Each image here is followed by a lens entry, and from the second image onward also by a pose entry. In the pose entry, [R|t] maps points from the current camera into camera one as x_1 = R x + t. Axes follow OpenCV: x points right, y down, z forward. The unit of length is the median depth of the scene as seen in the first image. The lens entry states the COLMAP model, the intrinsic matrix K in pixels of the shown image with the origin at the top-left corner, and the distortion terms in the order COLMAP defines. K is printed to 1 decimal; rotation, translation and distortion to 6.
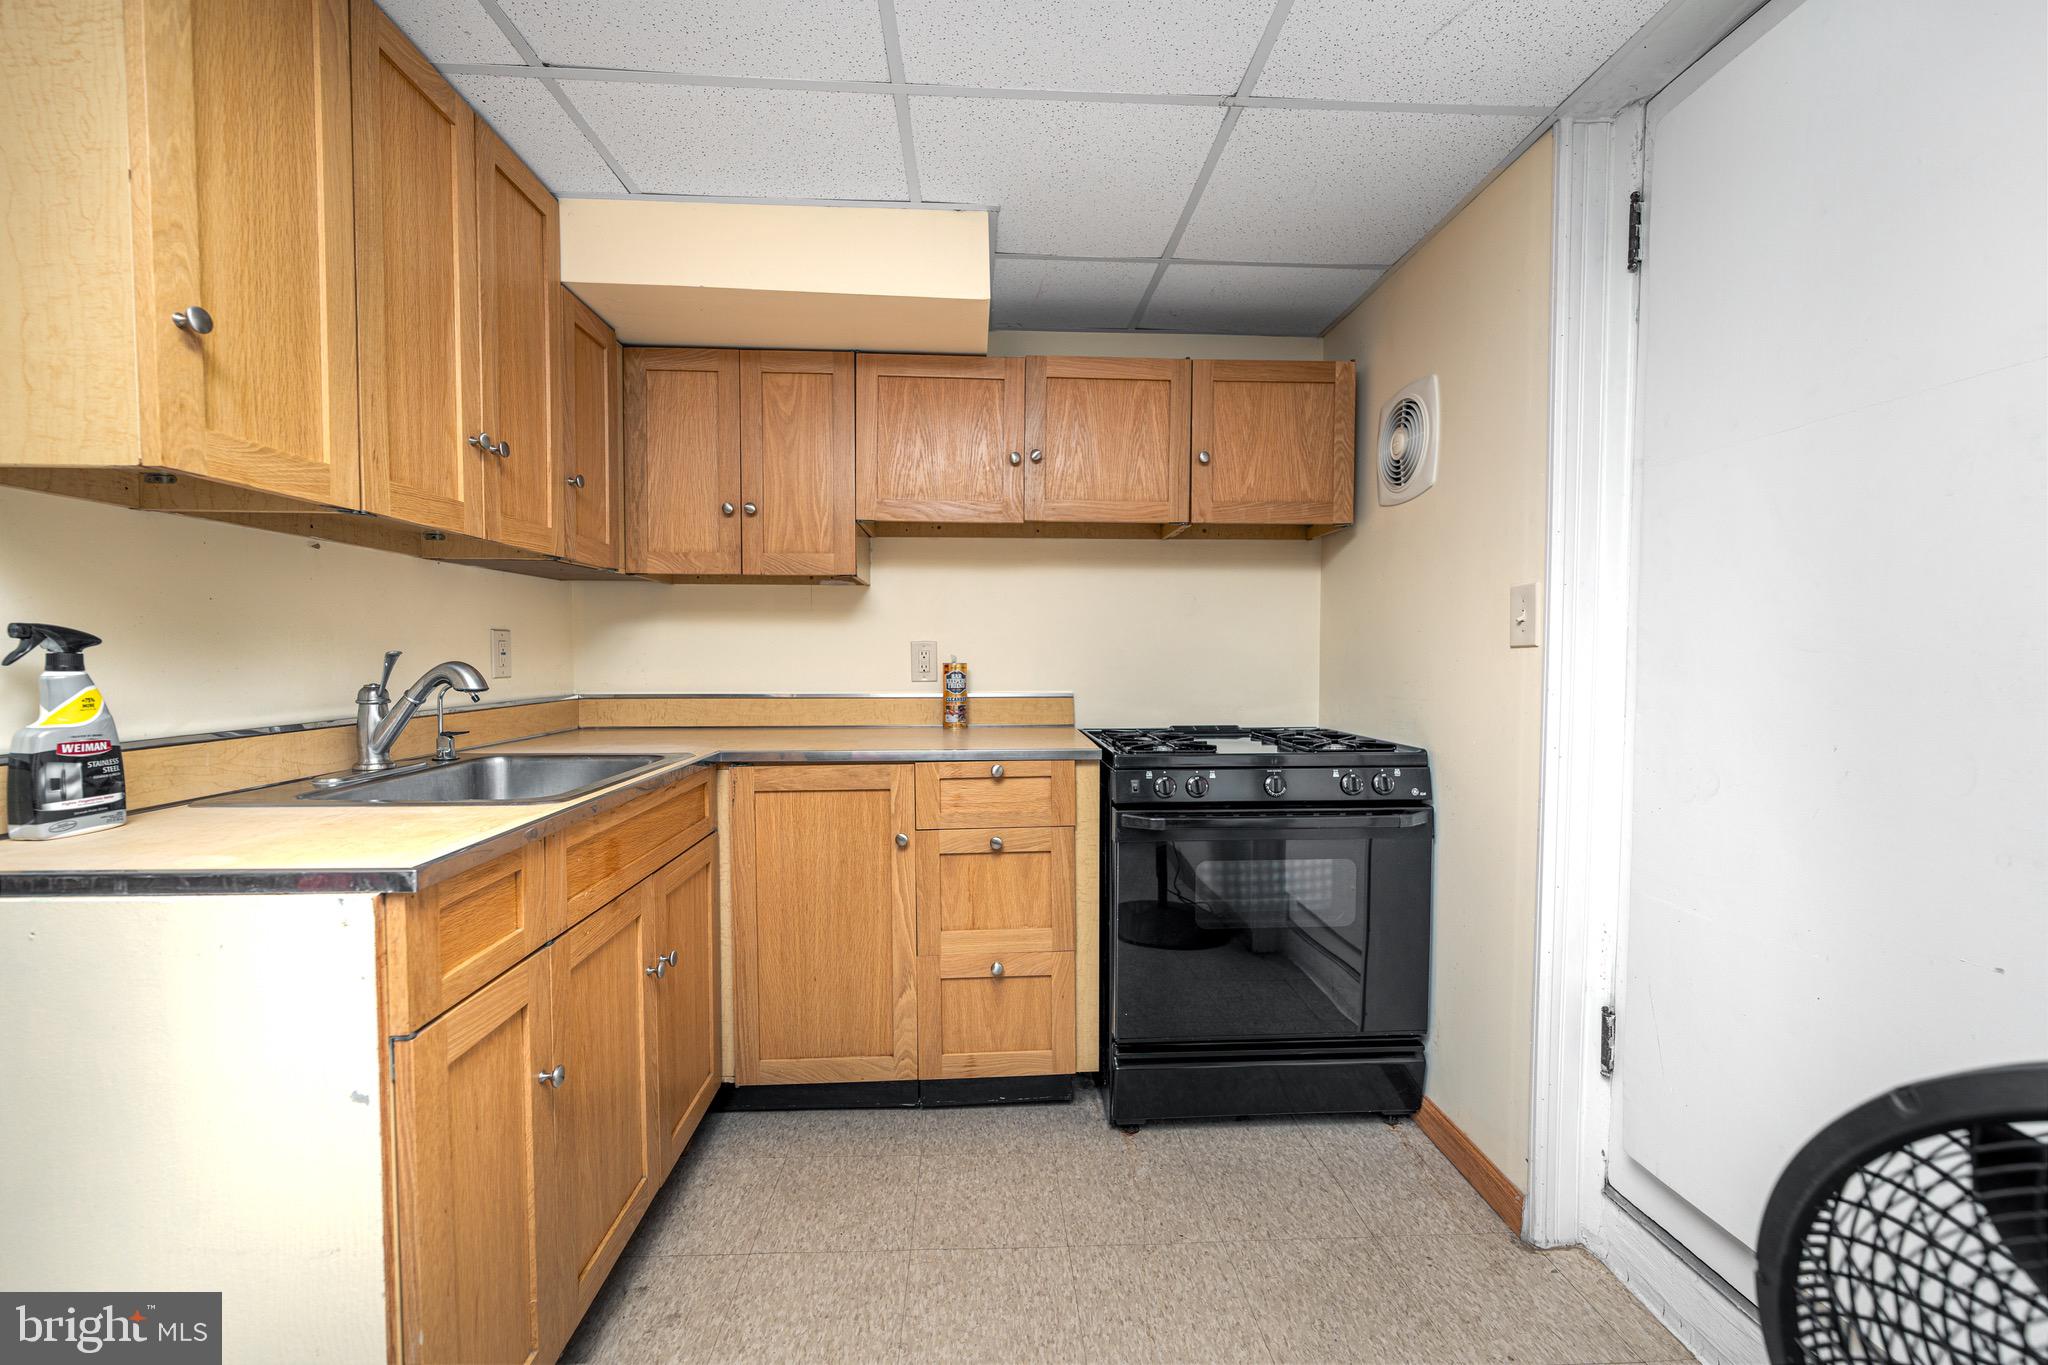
lens RADIAL K [[834.5, 0, 1024.3], [0, 834.5, 688.2], [0, 0, 1]] dist [-0.000093, -0.001059]
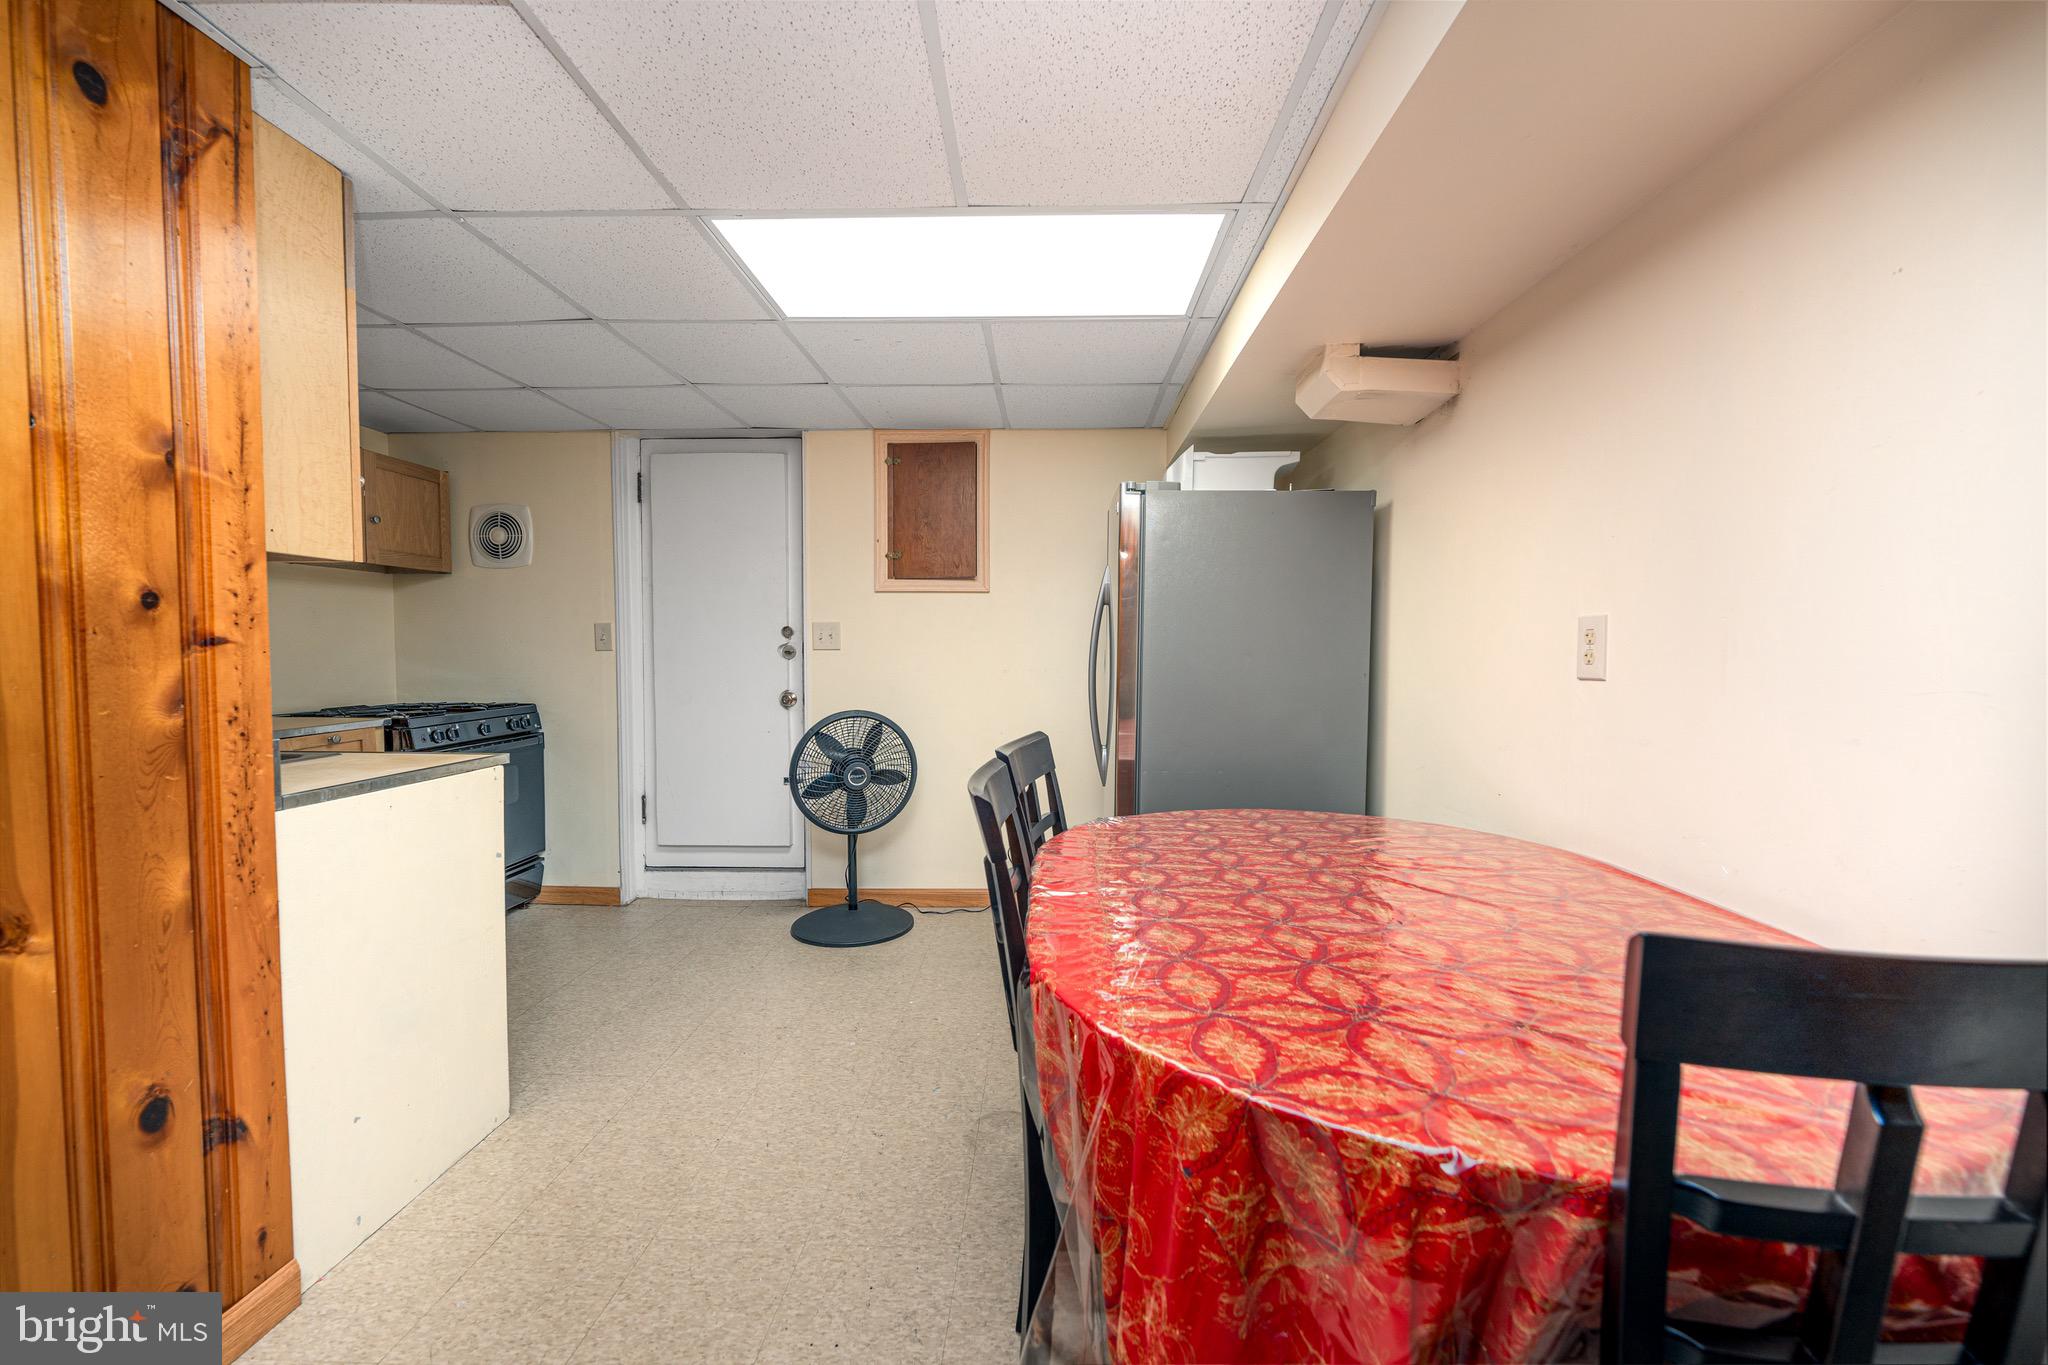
lens RADIAL K [[834.5, 0, 1020.2], [0, 834.5, 686.0], [0, 0, 1]] dist [-0.000093, -0.001059]
pose [[0.100540, -0.048503, 0.993750, -1.582003], [0.036873, 0.998307, 0.044995, -0.012564], [-0.994249, 0.032119, 0.102158, -0.366399]]
